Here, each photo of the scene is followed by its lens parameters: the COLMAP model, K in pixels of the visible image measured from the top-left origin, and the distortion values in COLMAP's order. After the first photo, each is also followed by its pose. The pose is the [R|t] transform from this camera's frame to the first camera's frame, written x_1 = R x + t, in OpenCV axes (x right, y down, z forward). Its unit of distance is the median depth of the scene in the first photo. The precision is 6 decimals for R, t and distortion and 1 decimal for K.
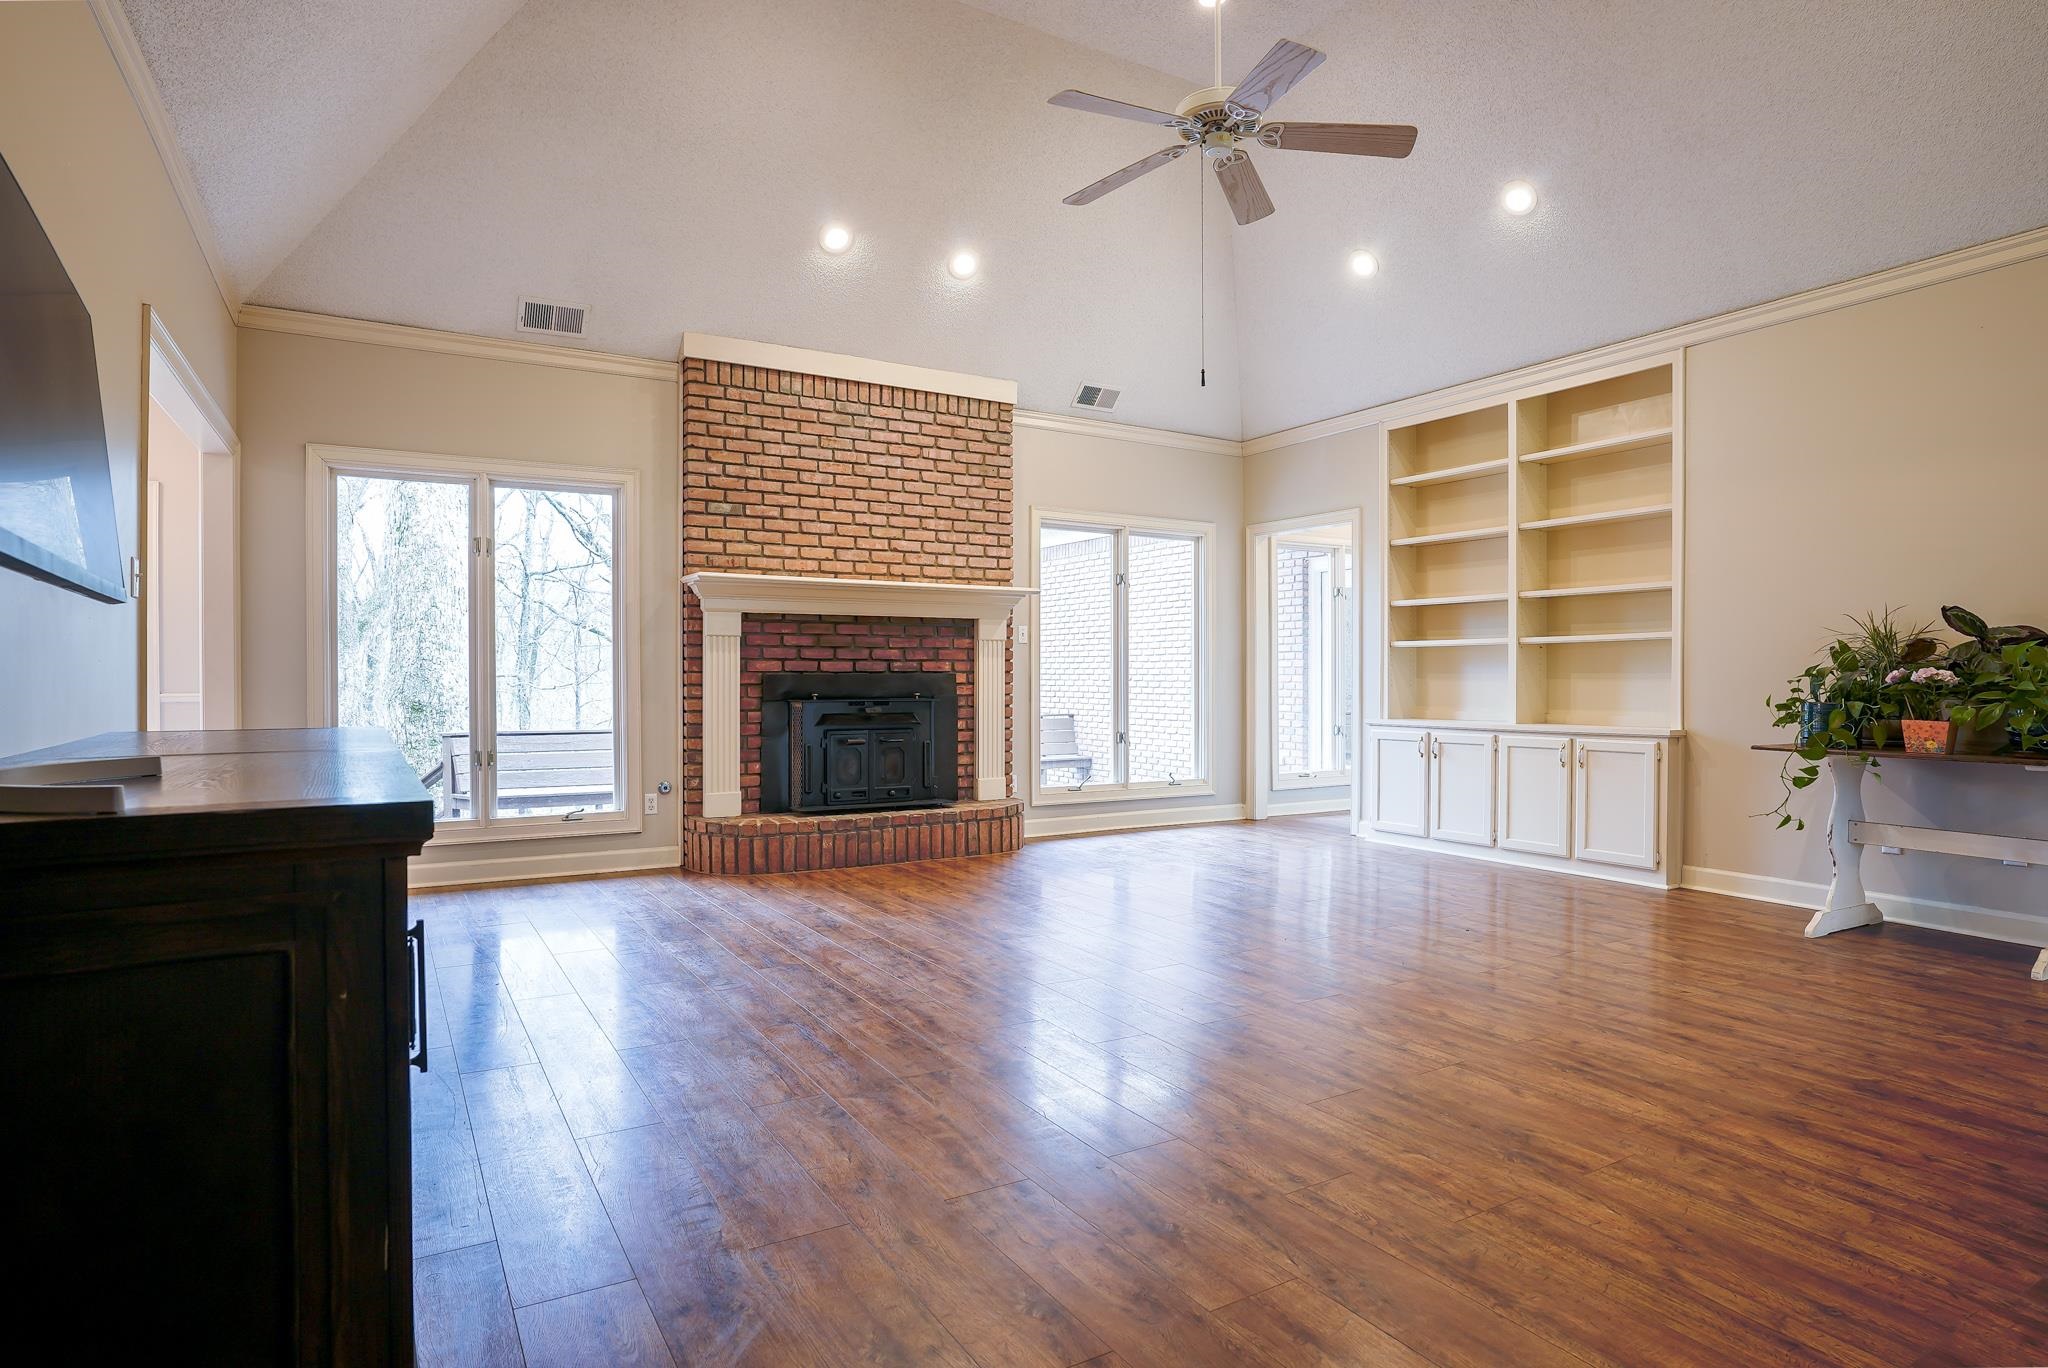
lens RADIAL K [[1120.9, 0, 1018.2], [0, 1120.9, 683.1], [0, 0, 1]] dist [-0.033847, 0.011303]
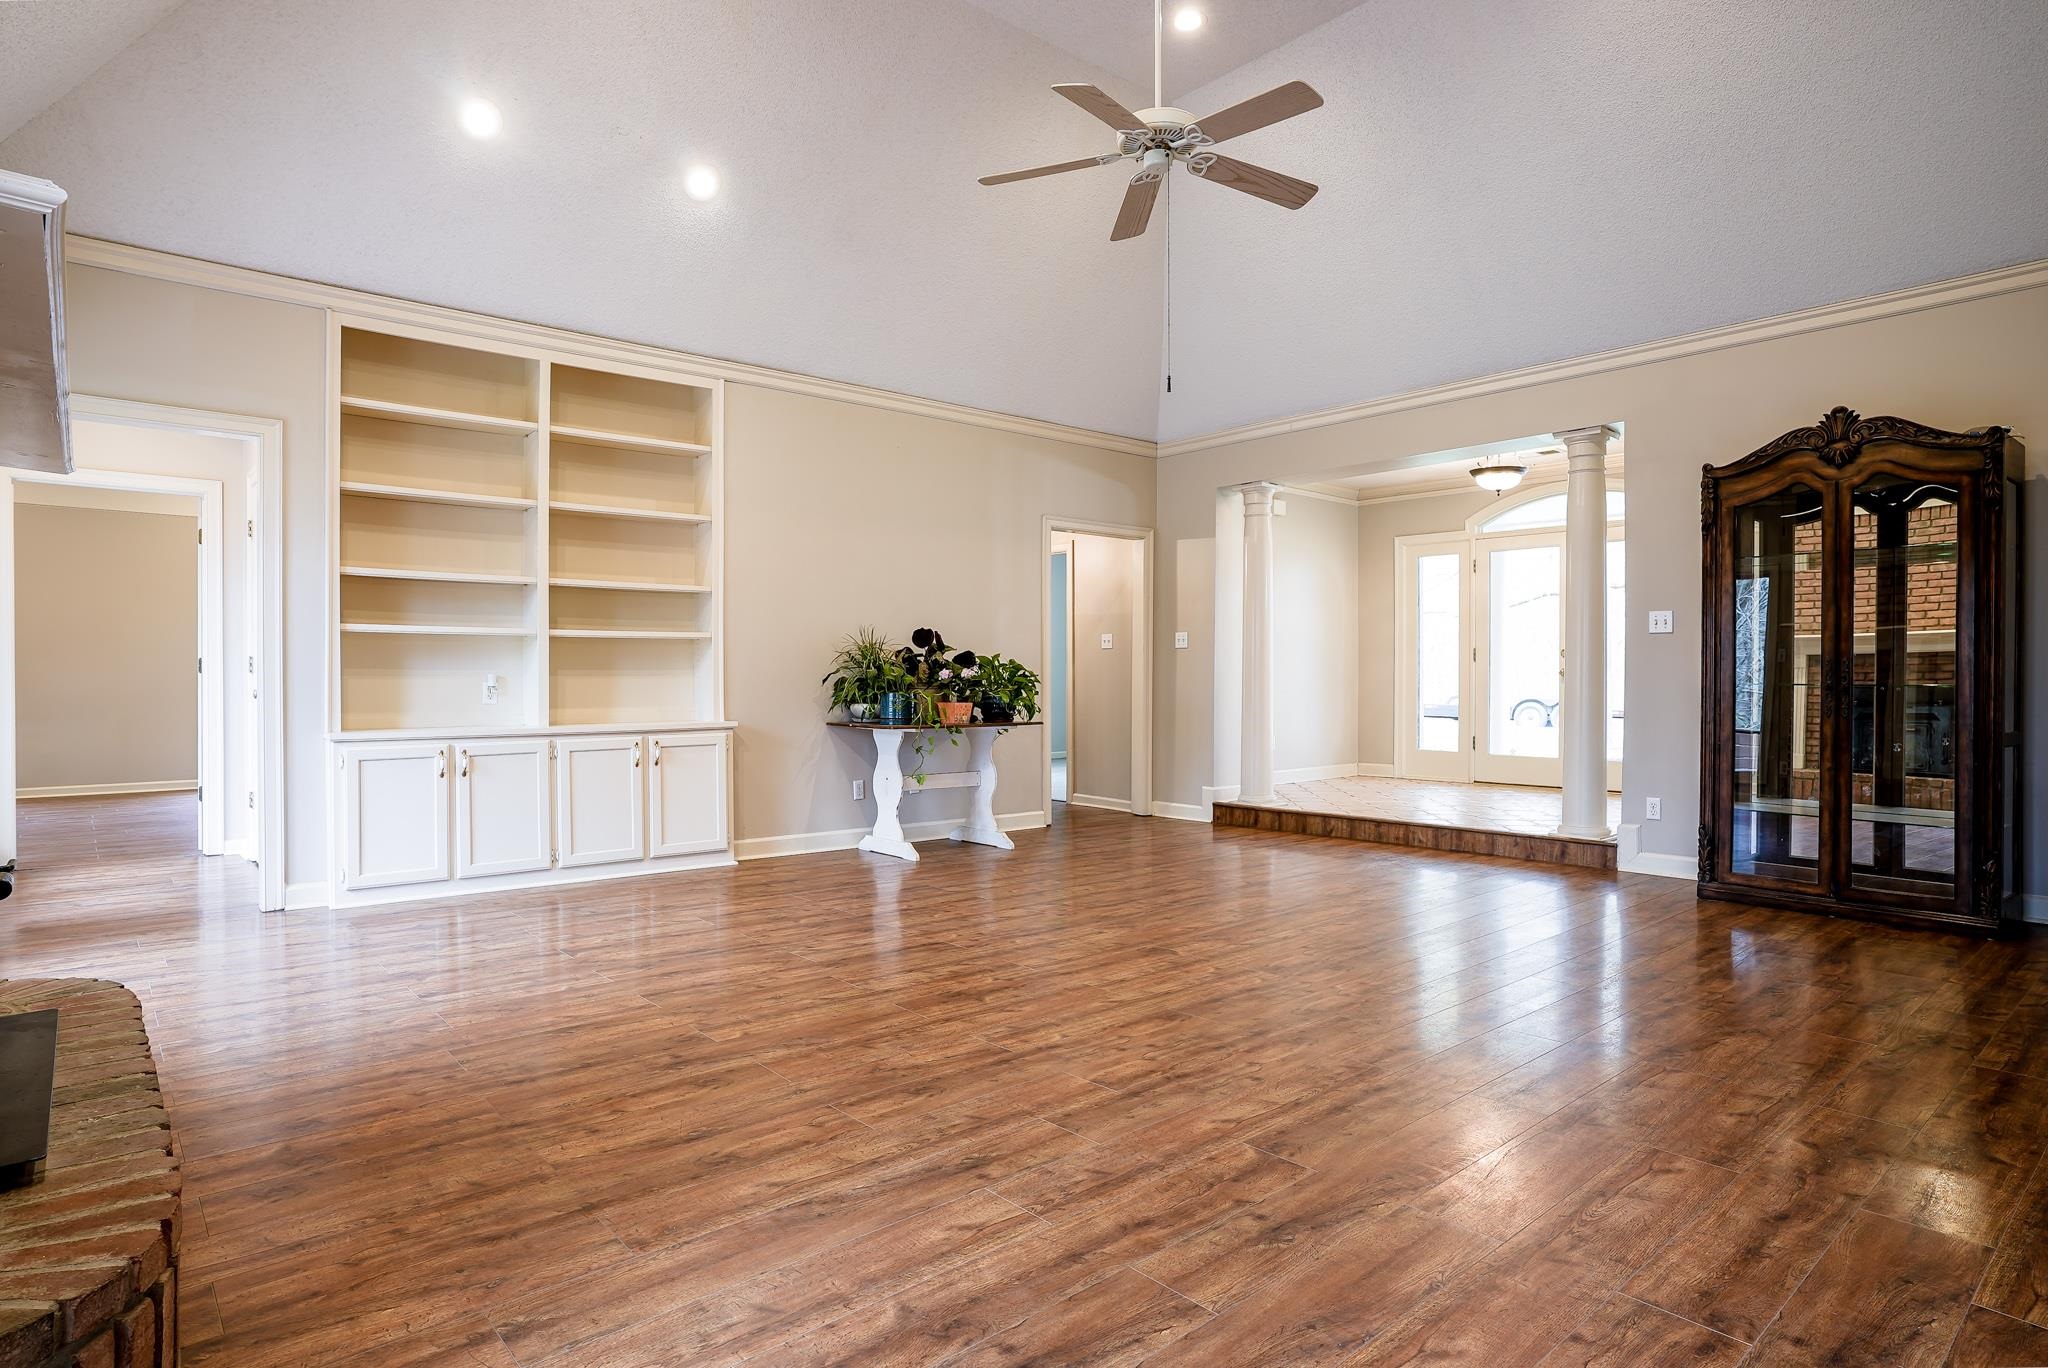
lens RADIAL K [[1120.9, 0, 1024.2], [0, 1120.9, 685.0], [0, 0, 1]] dist [-0.033847, 0.011303]
pose [[-0.182370, -0.009787, 0.983181, -0.508883], [0.000714, 0.999949, 0.010087, -0.004977], [-0.983230, 0.002542, -0.182353, 0.813084]]
